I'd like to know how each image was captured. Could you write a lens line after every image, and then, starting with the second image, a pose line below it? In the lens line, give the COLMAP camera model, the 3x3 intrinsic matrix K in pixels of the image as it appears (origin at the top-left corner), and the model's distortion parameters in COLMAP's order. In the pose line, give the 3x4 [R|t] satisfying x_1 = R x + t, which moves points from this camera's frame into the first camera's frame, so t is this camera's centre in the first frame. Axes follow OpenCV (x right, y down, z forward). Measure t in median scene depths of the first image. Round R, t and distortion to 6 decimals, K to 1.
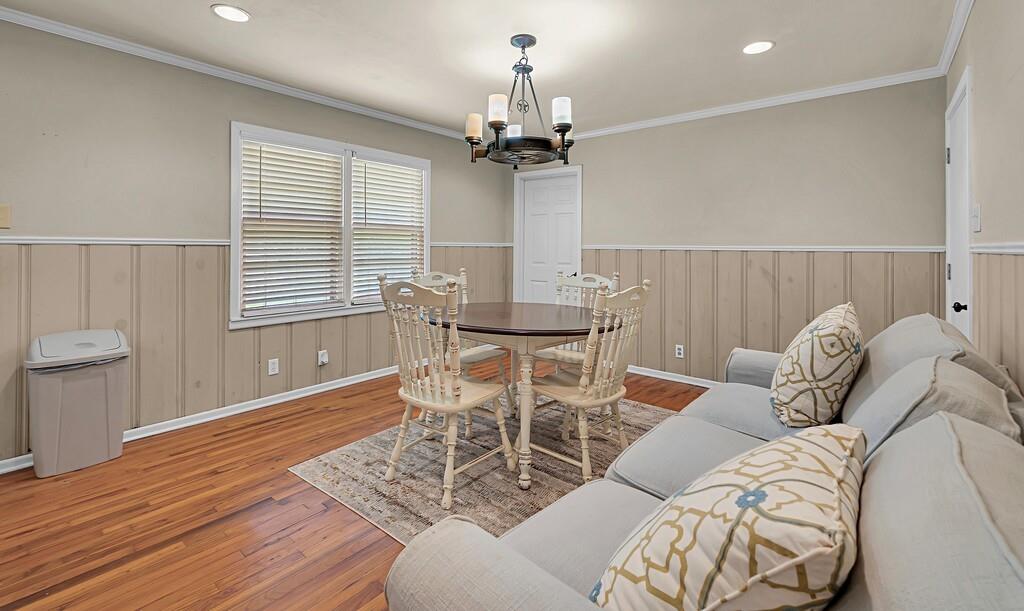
lens RADIAL K [[416.4, 0, 513.4], [0, 416.4, 242.9], [0, 0, 1]] dist [-0.001174, -0.000160]
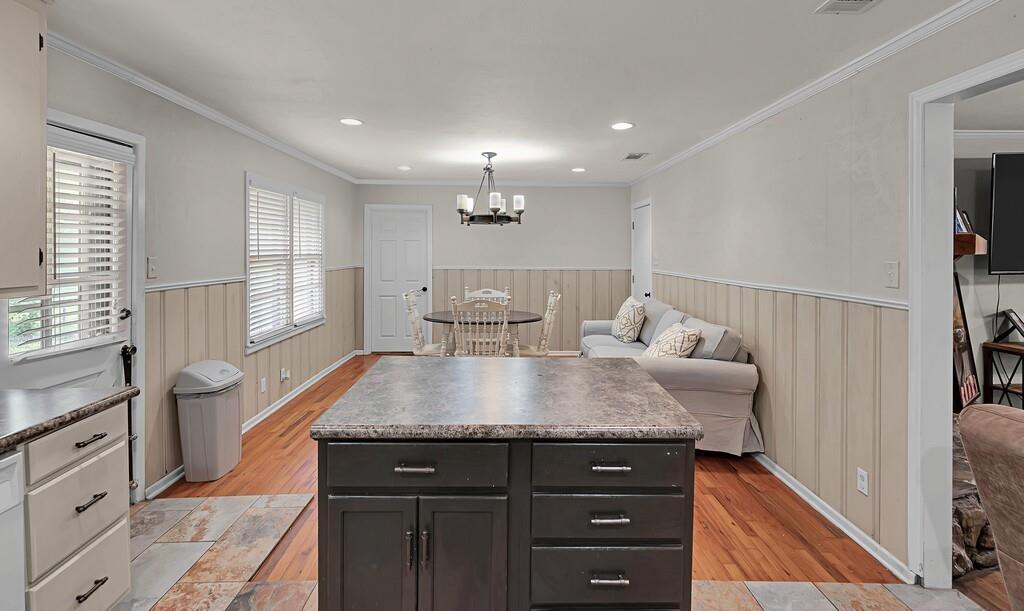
lens RADIAL K [[409.5, 0, 515.8], [0, 409.5, 262.3], [0, 0, 1]] dist [-0.000224, 0.000022]
pose [[0.791862, -0.014345, 0.610531, -0.787714], [-0.001393, 0.999679, 0.025296, -0.076159], [-0.610698, -0.020881, 0.791588, -0.337947]]
